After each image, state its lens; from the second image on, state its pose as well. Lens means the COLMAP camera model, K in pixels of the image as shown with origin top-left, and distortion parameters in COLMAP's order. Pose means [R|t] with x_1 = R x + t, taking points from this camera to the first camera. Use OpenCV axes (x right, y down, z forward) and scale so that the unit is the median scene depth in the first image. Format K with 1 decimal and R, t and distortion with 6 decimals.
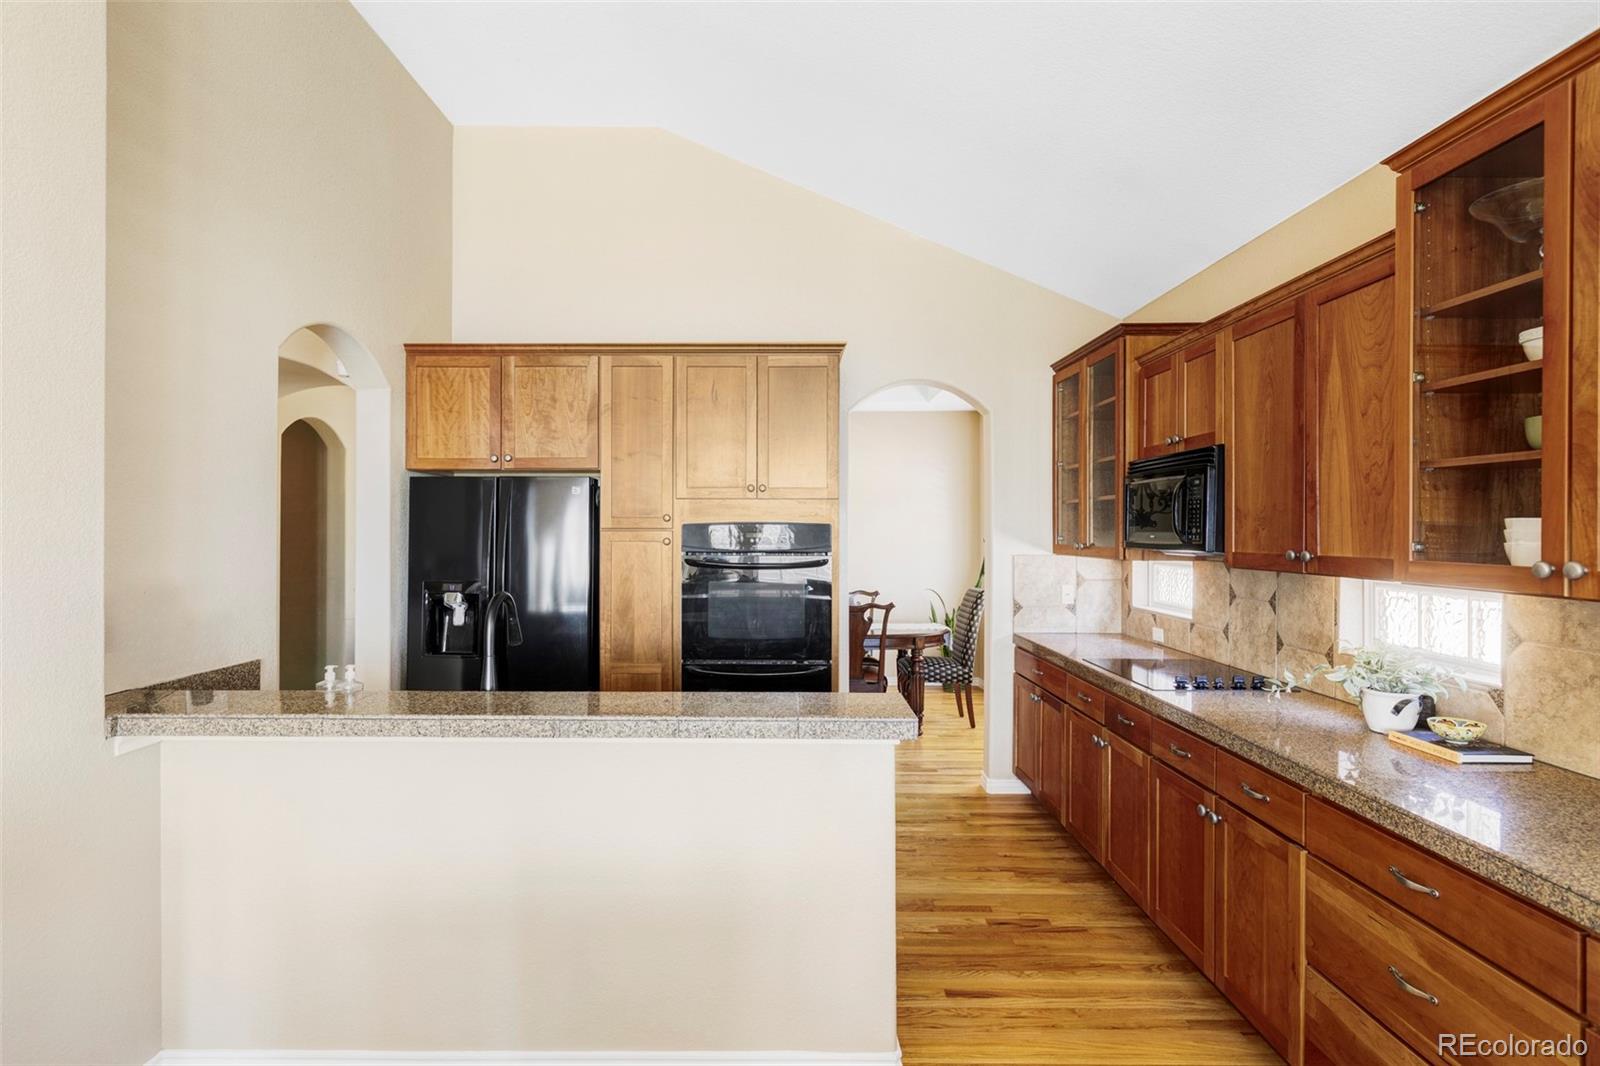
lens RADIAL K [[850.5, 0, 789.1], [0, 850.5, 525.5], [0, 0, 1]] dist [0.004852, -0.002256]
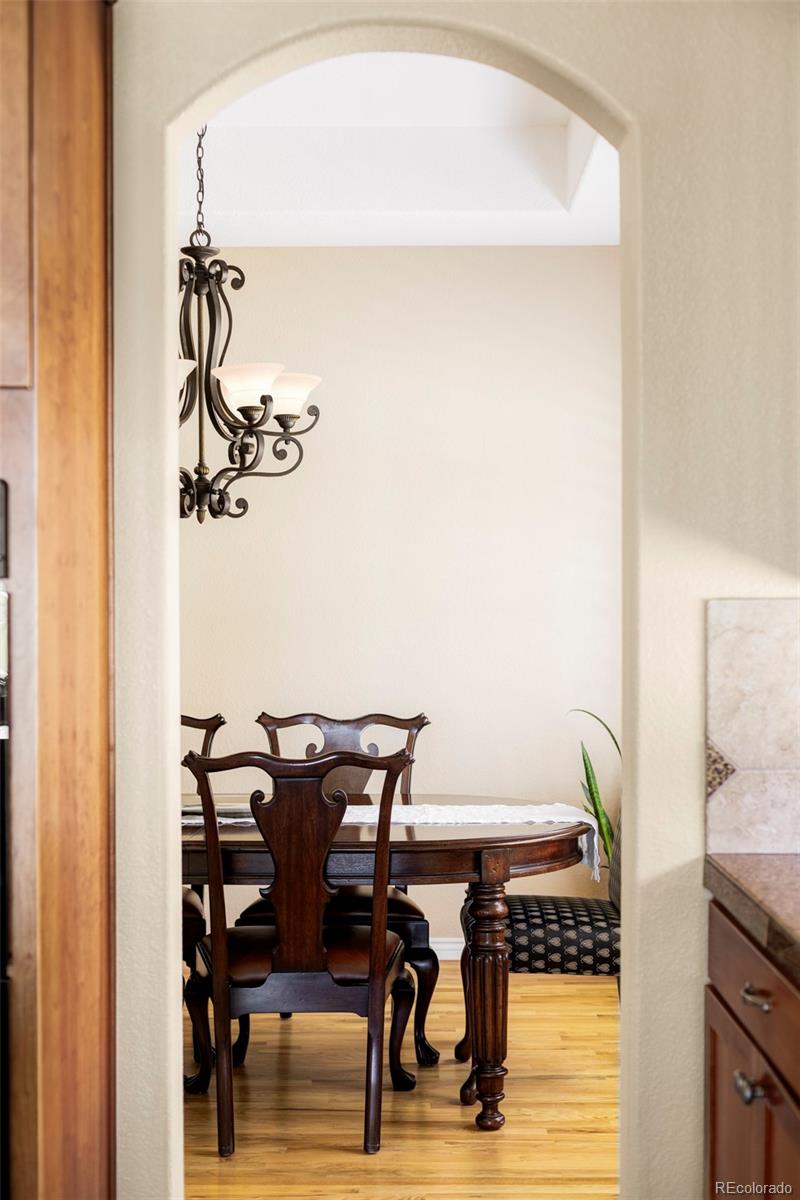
lens RADIAL K [[1727.9, 0, 397.8], [0, 1727.9, 597.0], [0, 0, 1]] dist [-0.002485, 0.000000]
pose [[0.999963, -0.003469, -0.007835, 0.121024], [0.003542, 0.999950, 0.009327, 0.021638], [0.007803, -0.009355, 0.999926, 0.292463]]
